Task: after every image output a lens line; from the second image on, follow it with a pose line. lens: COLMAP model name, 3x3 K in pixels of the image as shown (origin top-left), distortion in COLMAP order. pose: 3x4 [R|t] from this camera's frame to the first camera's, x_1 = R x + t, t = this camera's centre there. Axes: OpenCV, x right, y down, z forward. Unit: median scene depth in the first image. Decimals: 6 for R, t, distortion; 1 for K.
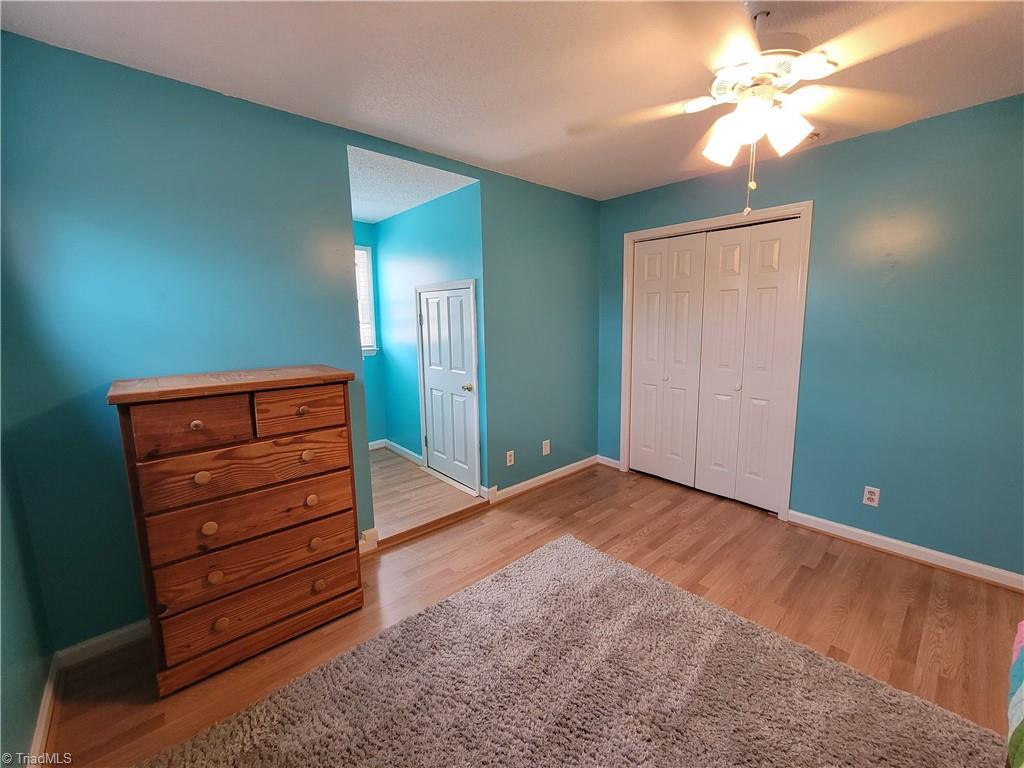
lens RADIAL K [[419.8, 0, 511.9], [0, 419.8, 377.6], [0, 0, 1]] dist [-0.005216, 0.000836]
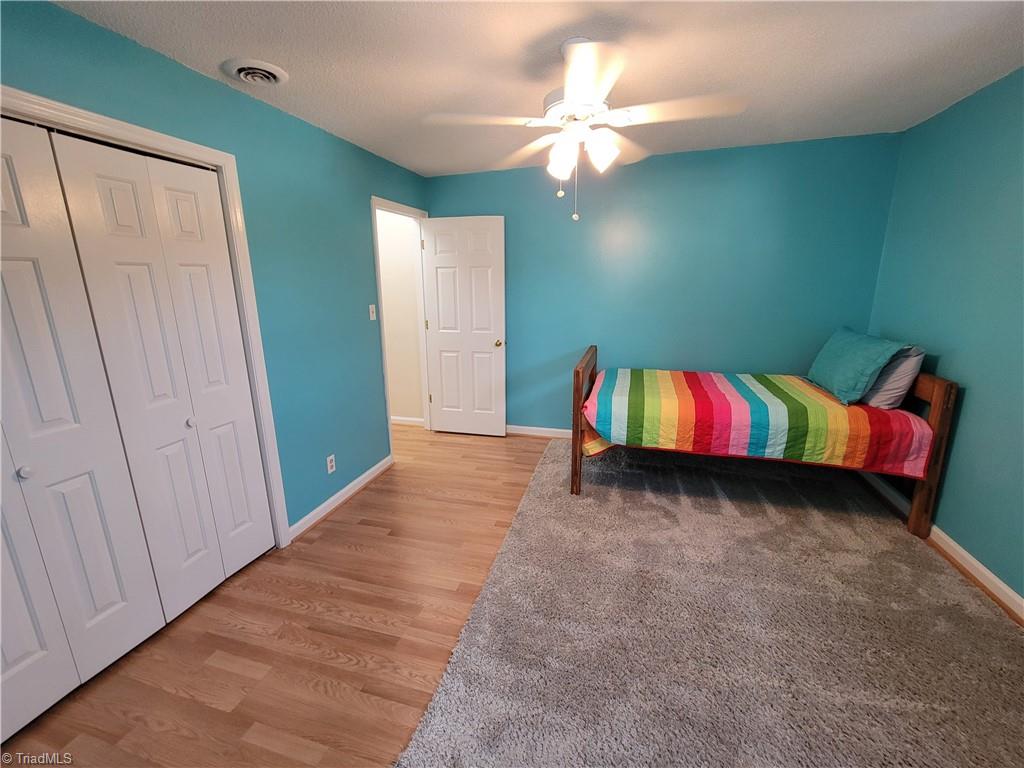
lens RADIAL K [[419.8, 0, 511.9], [0, 419.8, 377.6], [0, 0, 1]] dist [-0.005216, 0.000836]
pose [[-0.527404, -0.171494, 0.832127, -0.246835], [0.148728, 0.945658, 0.289155, -0.161645], [-0.836495, 0.276262, -0.473238, 0.948928]]
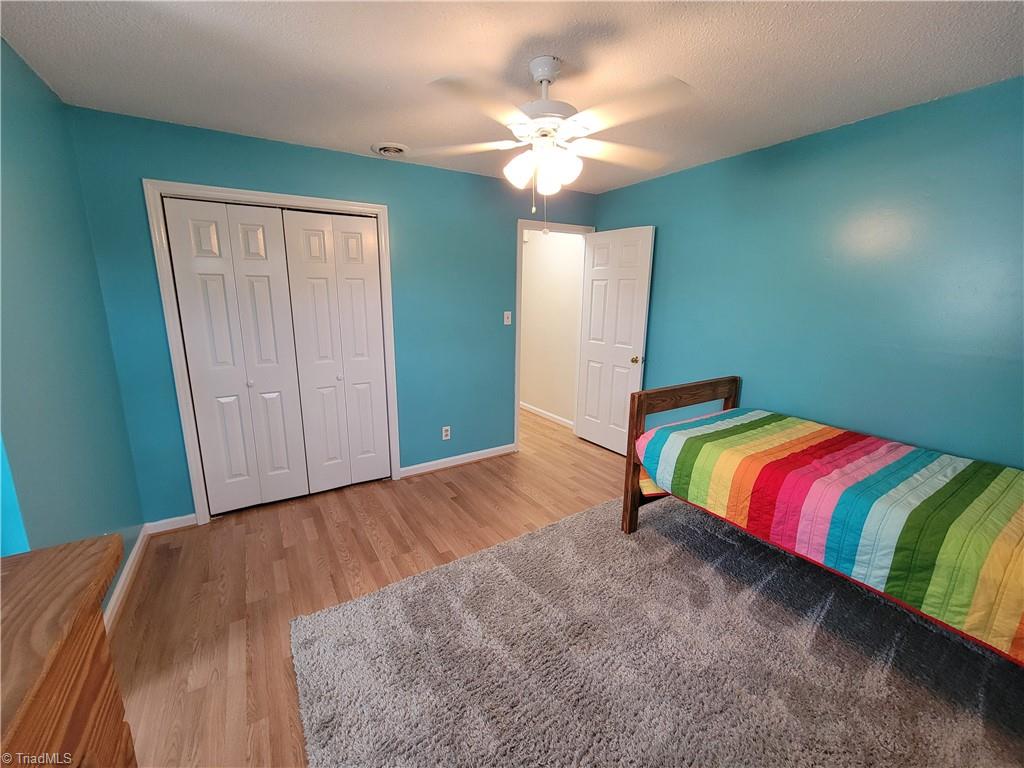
lens RADIAL K [[419.8, 0, 511.9], [0, 419.8, 377.6], [0, 0, 1]] dist [-0.005216, 0.000836]
pose [[0.168622, -0.182971, 0.968549, -0.395465], [0.137441, 0.977385, 0.160712, -0.085319], [-0.976052, 0.106018, 0.189956, 0.442062]]
